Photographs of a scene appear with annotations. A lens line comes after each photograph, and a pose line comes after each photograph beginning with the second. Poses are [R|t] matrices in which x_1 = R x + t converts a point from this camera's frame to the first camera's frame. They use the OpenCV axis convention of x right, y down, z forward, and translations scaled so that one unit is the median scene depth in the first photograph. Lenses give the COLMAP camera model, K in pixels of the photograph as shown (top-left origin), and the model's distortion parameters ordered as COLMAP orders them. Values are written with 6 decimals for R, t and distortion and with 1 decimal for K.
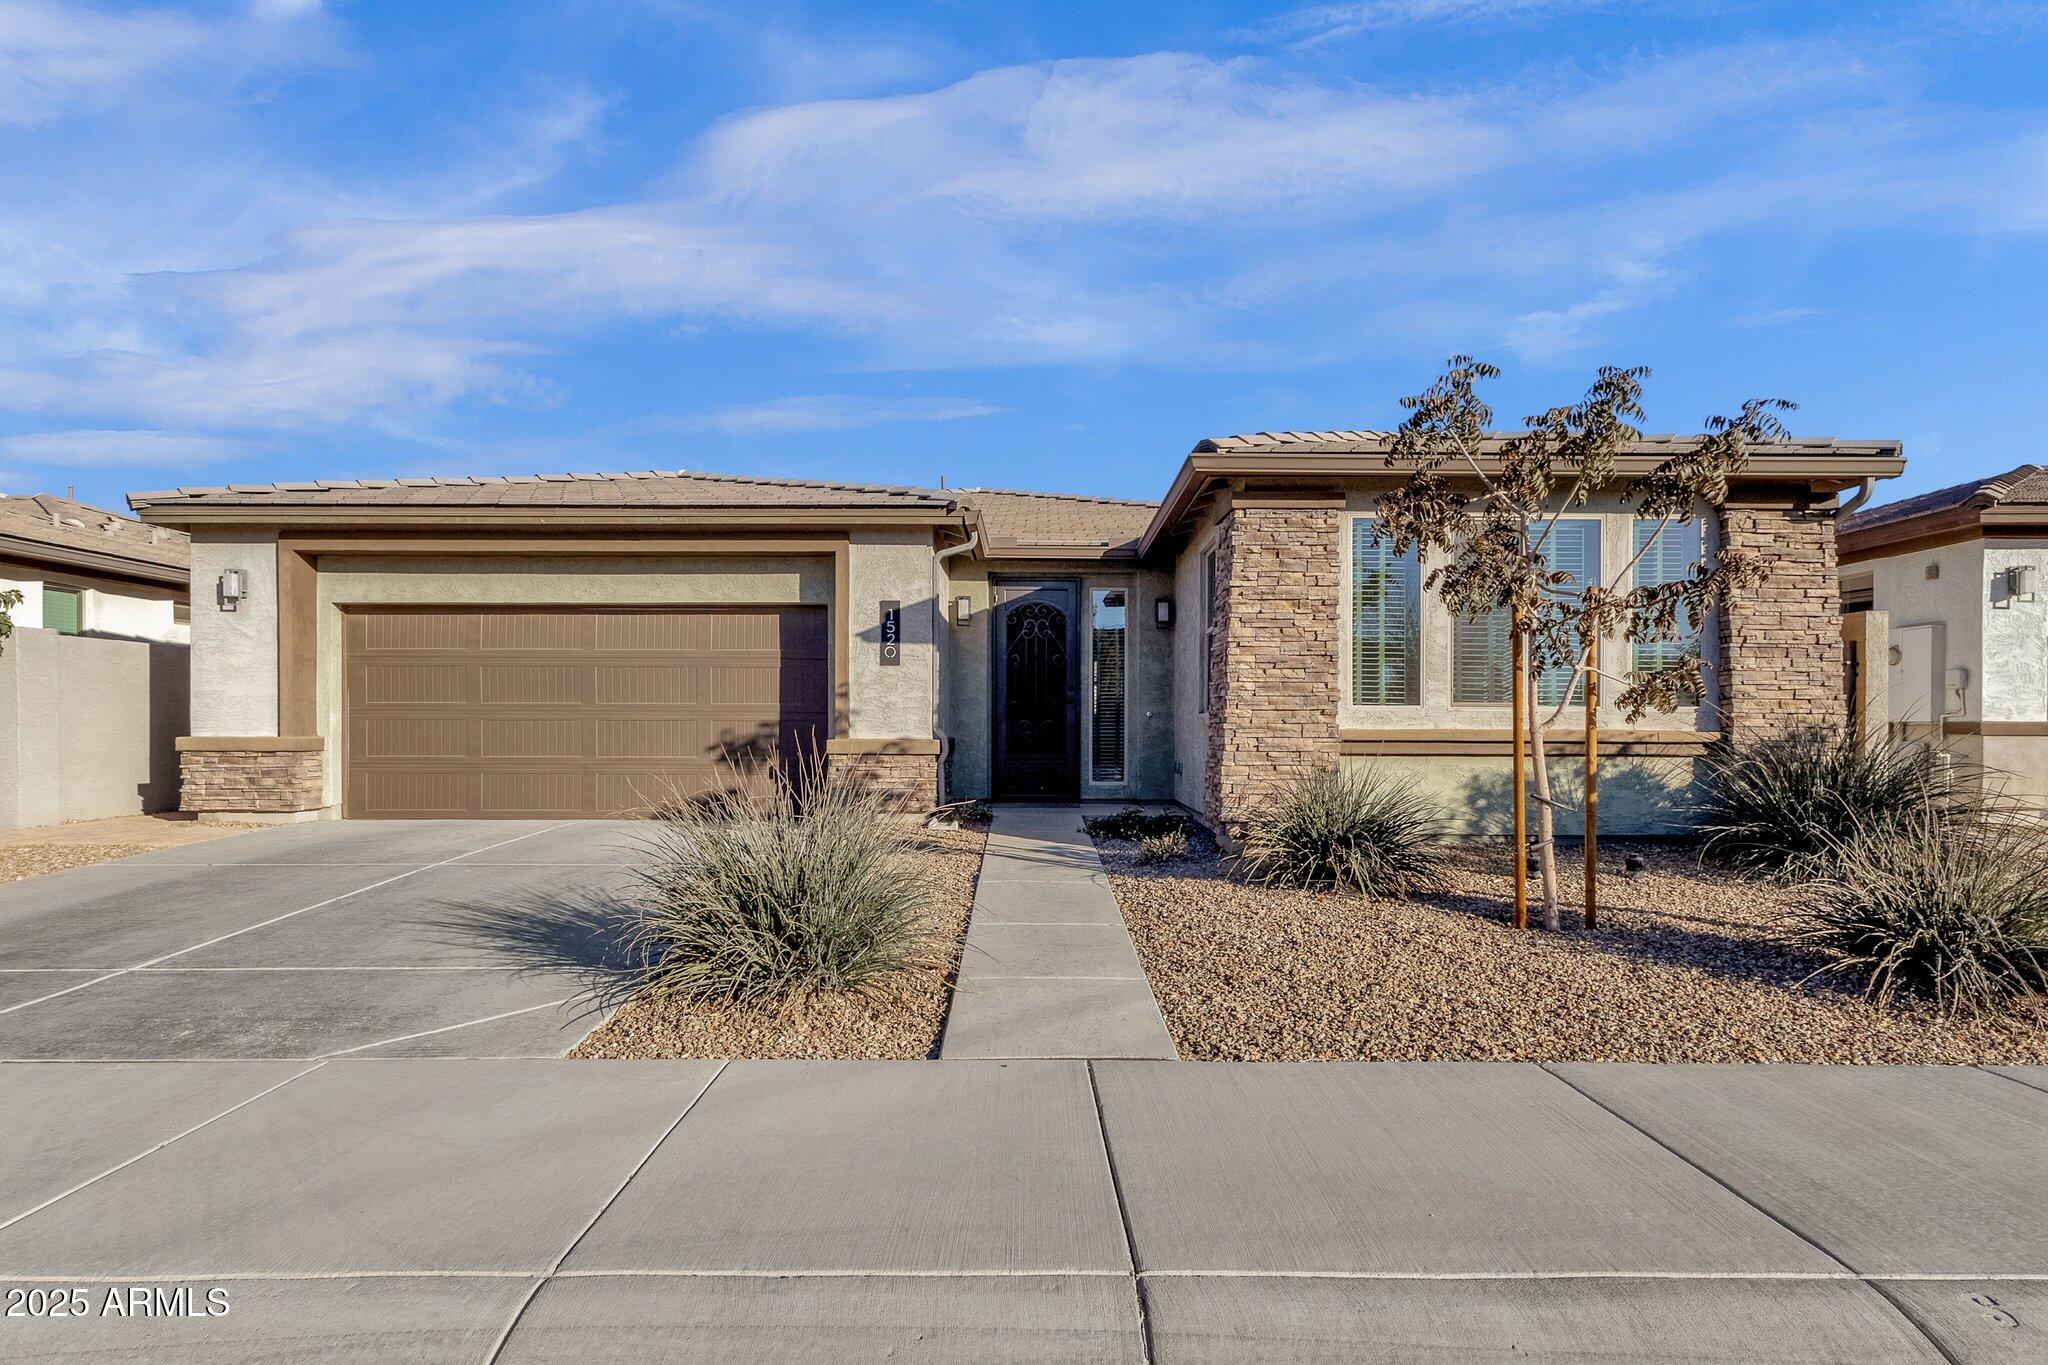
lens RADIAL K [[1094.4, 0, 995.2], [0, 1094.4, 718.6], [0, 0, 1]] dist [-0.001820, 0.000019]
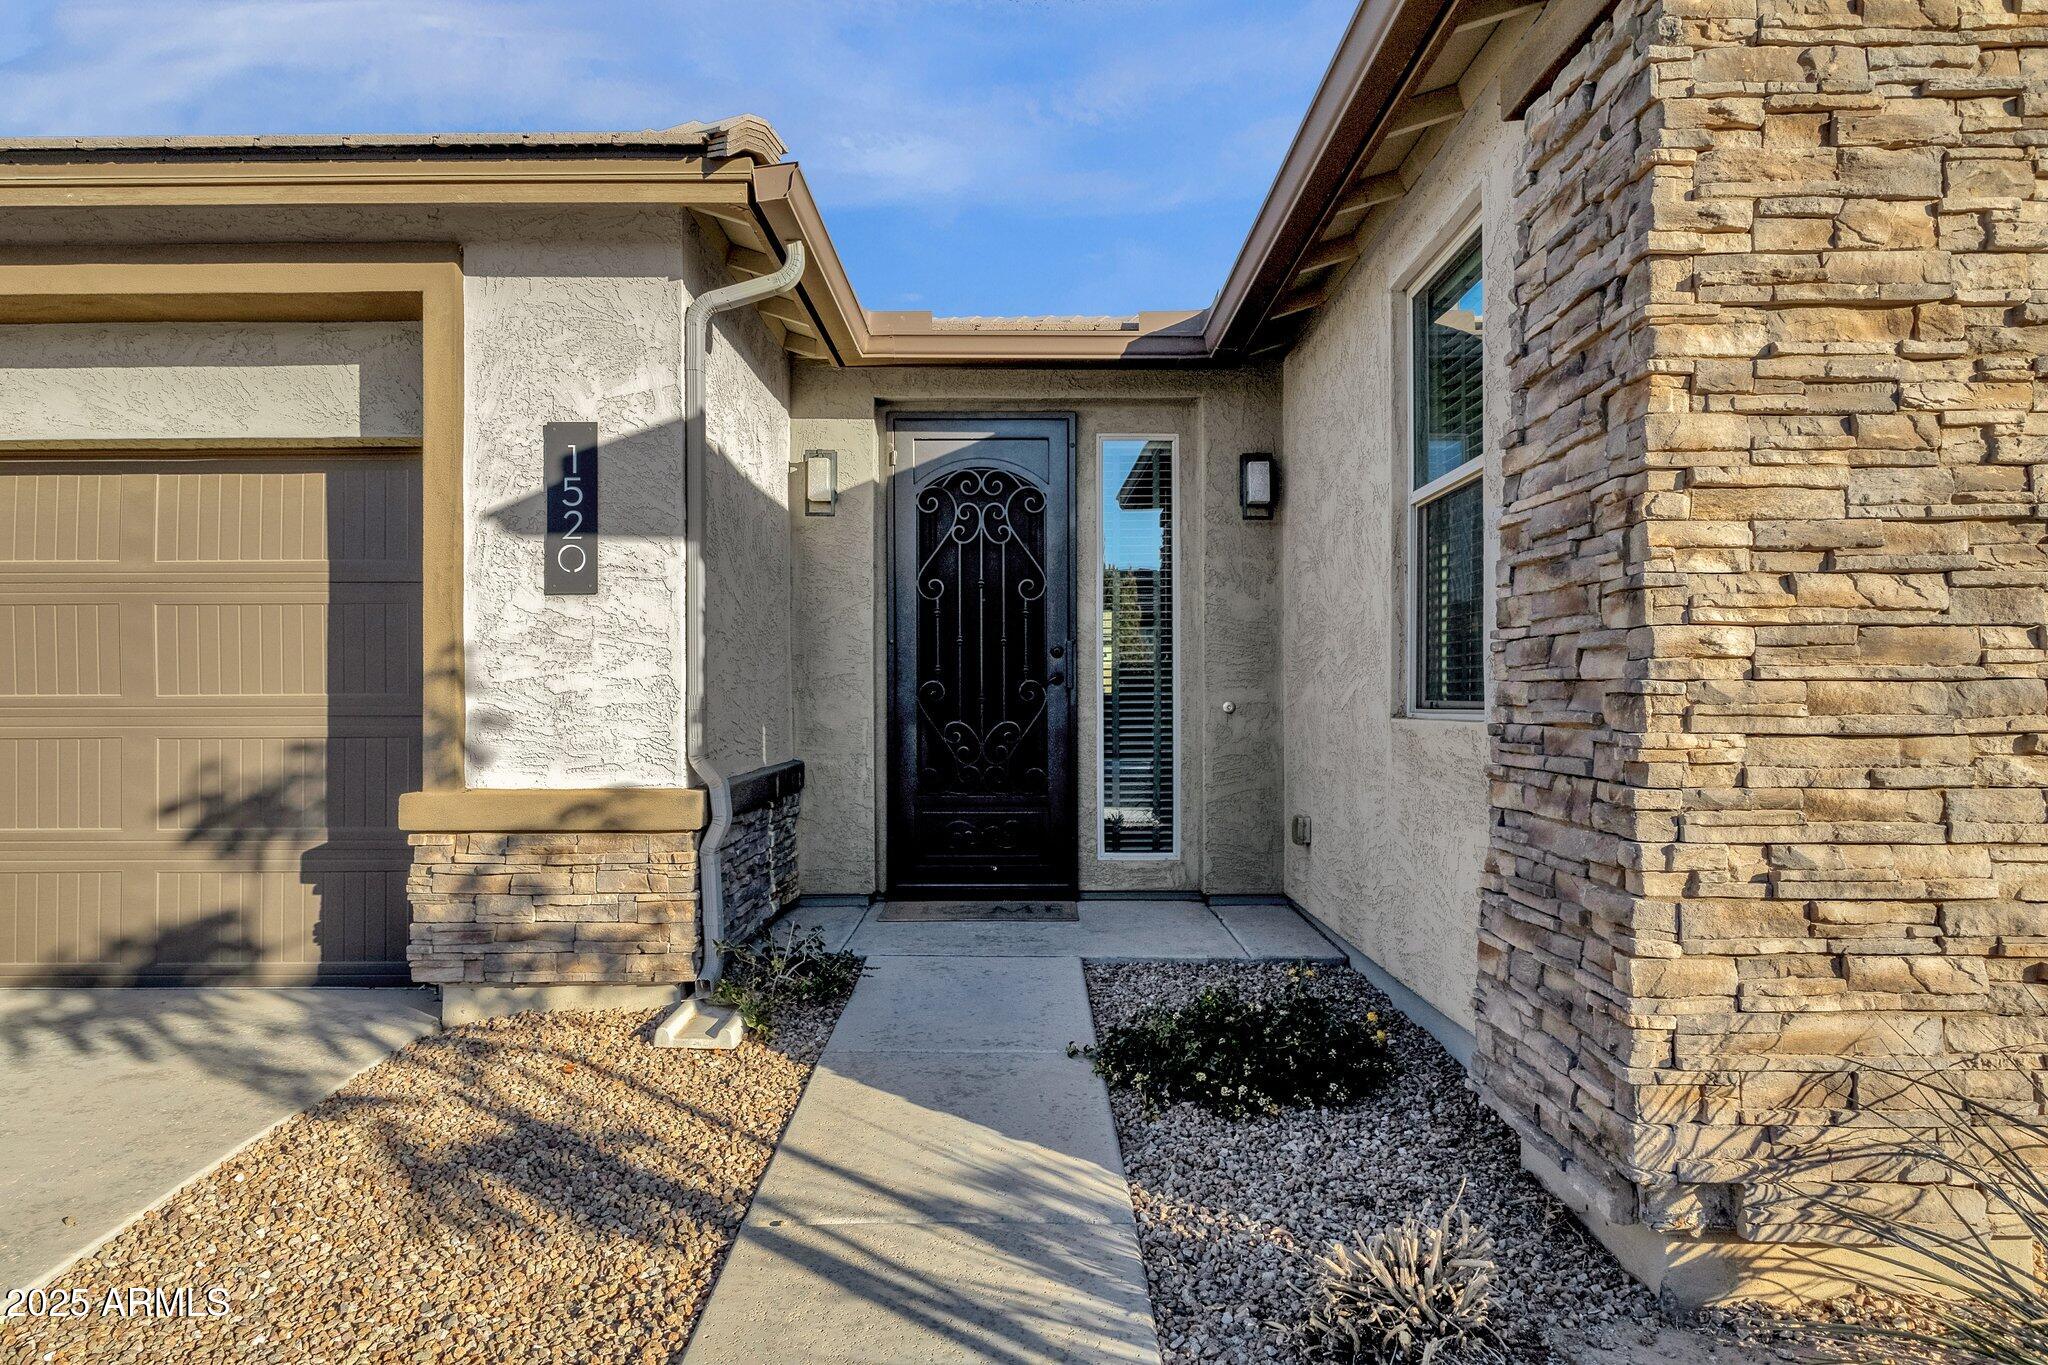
lens RADIAL K [[1250.7, 0, 1024.0], [0, 1250.7, 682.5], [0, 0, 1]] dist [0.007325, 0.001221]
pose [[0.999488, -0.007361, 0.031141, 0.045933], [0.007412, 0.999971, -0.001506, -0.016426], [-0.031129, 0.001736, 0.999514, 0.561003]]
